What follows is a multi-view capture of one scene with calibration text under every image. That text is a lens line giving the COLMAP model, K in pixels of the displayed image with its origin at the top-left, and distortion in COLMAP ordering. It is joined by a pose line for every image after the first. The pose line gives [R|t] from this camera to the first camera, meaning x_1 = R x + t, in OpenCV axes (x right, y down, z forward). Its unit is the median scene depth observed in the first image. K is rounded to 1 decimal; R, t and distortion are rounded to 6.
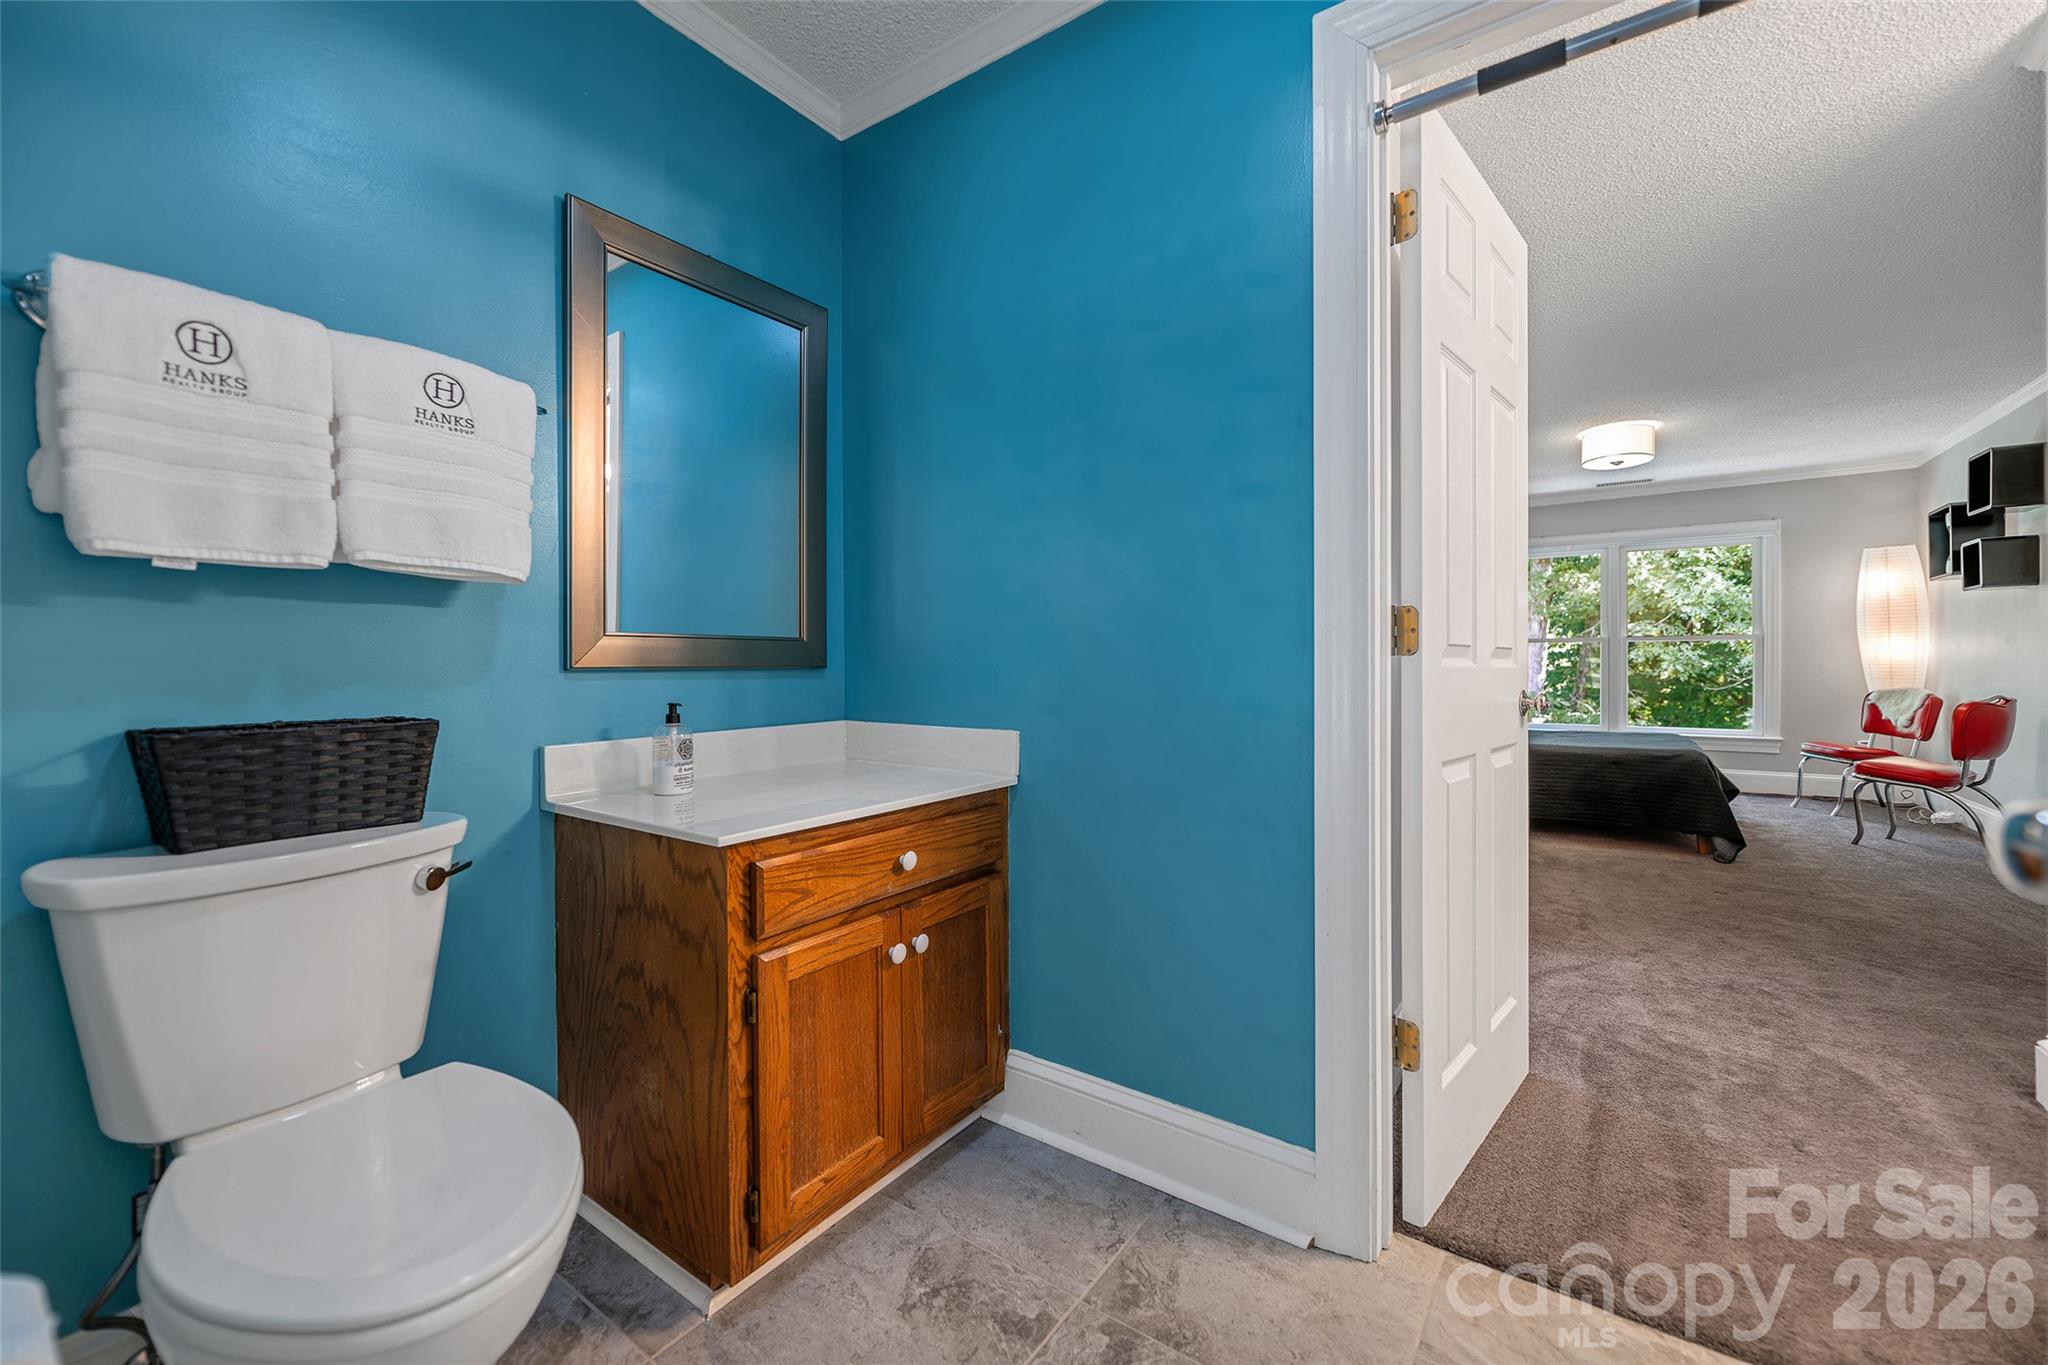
lens RADIAL K [[840.3, 0, 1013.6], [0, 840.3, 673.2], [0, 0, 1]] dist [-0.001142, -0.000152]
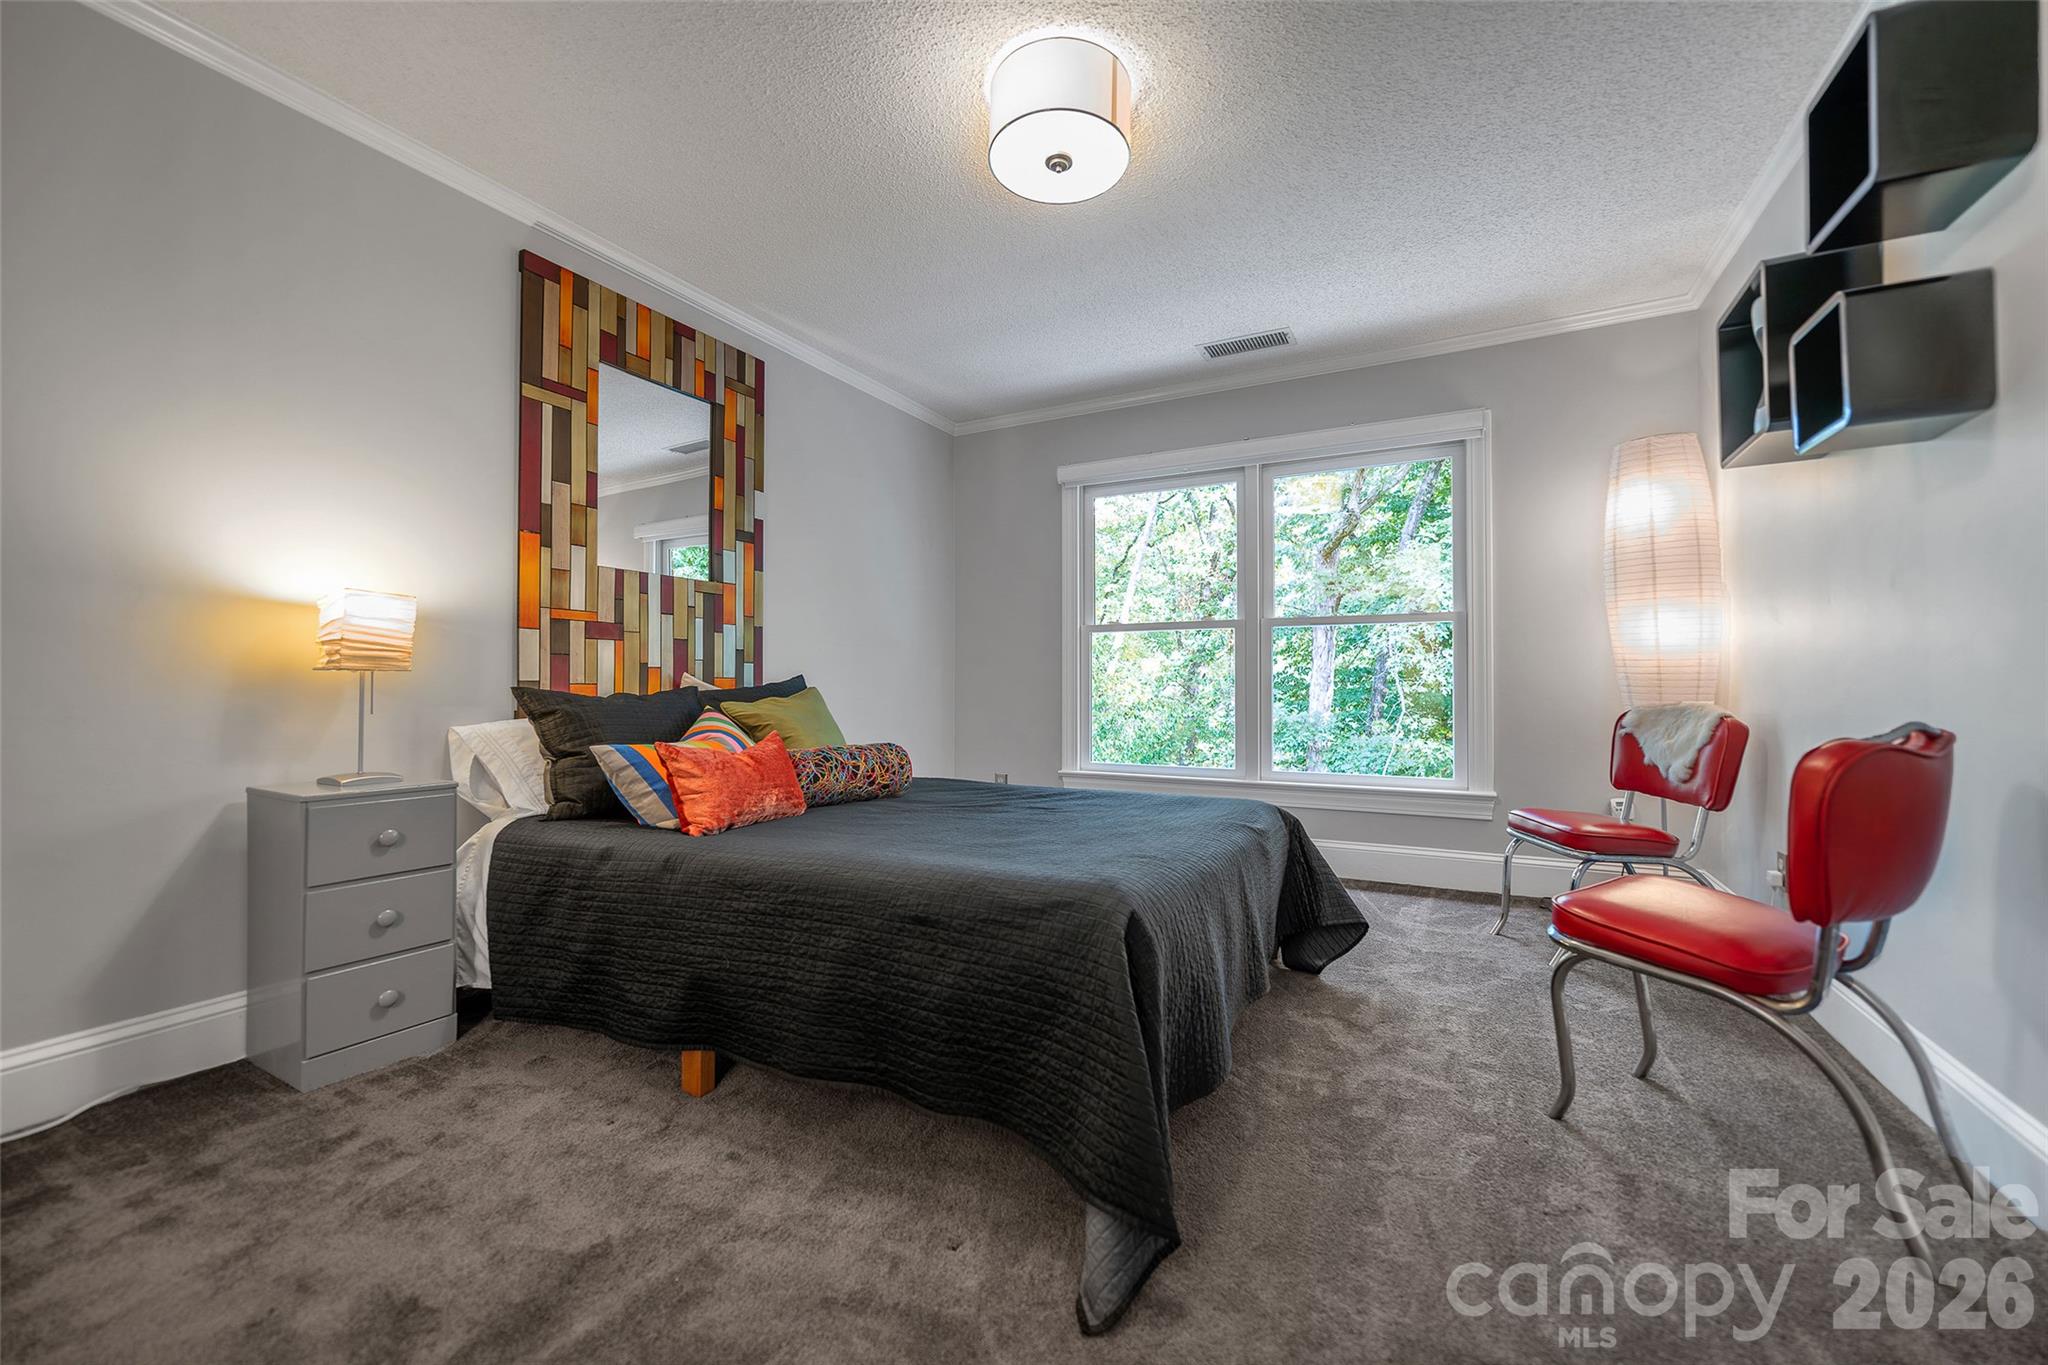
lens RADIAL K [[840.3, 0, 1028.0], [0, 840.3, 679.6], [0, 0, 1]] dist [-0.001142, -0.000152]
pose [[0.990085, 0.004188, 0.140405, 0.622283], [-0.001826, 0.999855, -0.016945, 0.012727], [-0.140455, 0.016521, 0.989949, 0.573187]]
